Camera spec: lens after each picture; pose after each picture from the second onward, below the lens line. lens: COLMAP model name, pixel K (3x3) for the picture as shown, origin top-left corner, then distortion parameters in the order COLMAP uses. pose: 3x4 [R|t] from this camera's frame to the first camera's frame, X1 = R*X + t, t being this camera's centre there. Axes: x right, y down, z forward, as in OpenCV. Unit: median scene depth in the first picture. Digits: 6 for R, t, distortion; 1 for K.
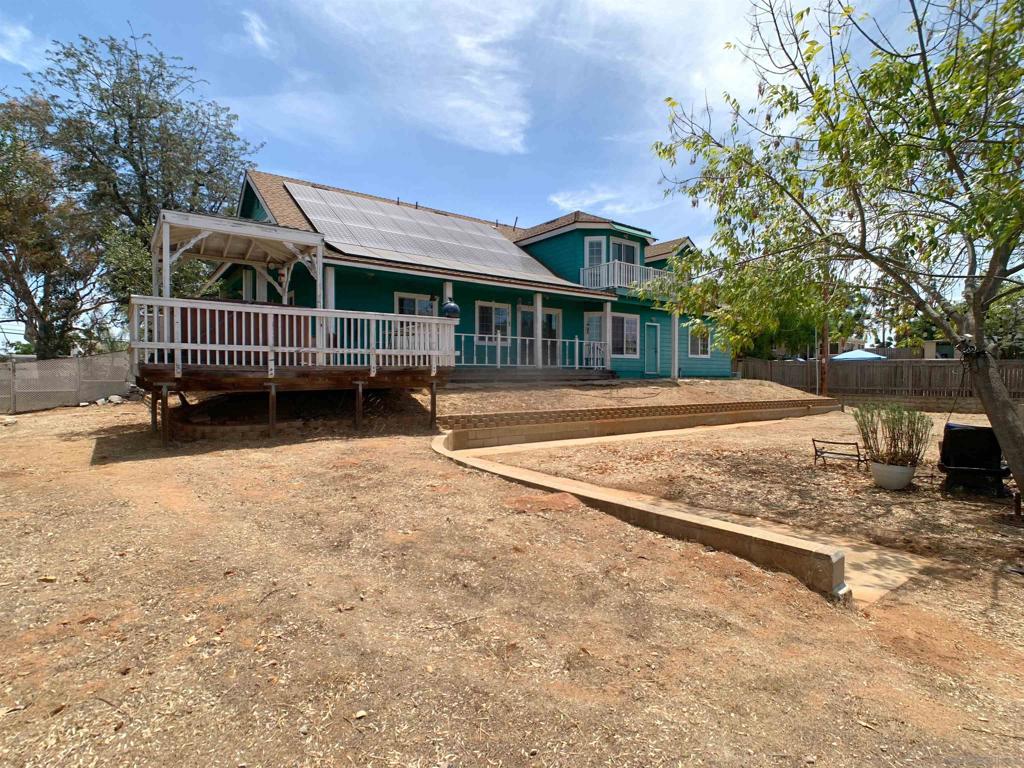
lens RADIAL K [[519.6, 0, 512.5], [0, 519.6, 381.8], [0, 0, 1]] dist [0.006006, 0.001270]
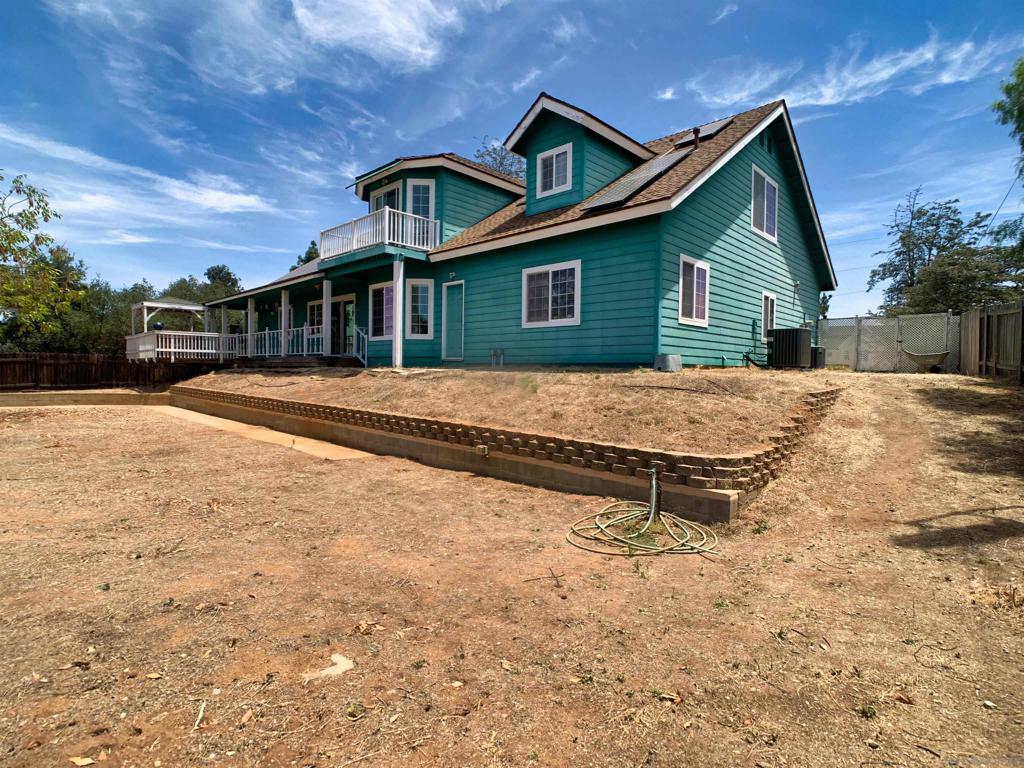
lens RADIAL K [[519.6, 0, 513.4], [0, 519.6, 382.8], [0, 0, 1]] dist [0.006006, 0.001270]
pose [[0.171395, 0.030784, -0.984721, 1.203567], [-0.018835, 0.999431, 0.027966, -0.009028], [0.985022, 0.013754, 0.171877, 1.260815]]
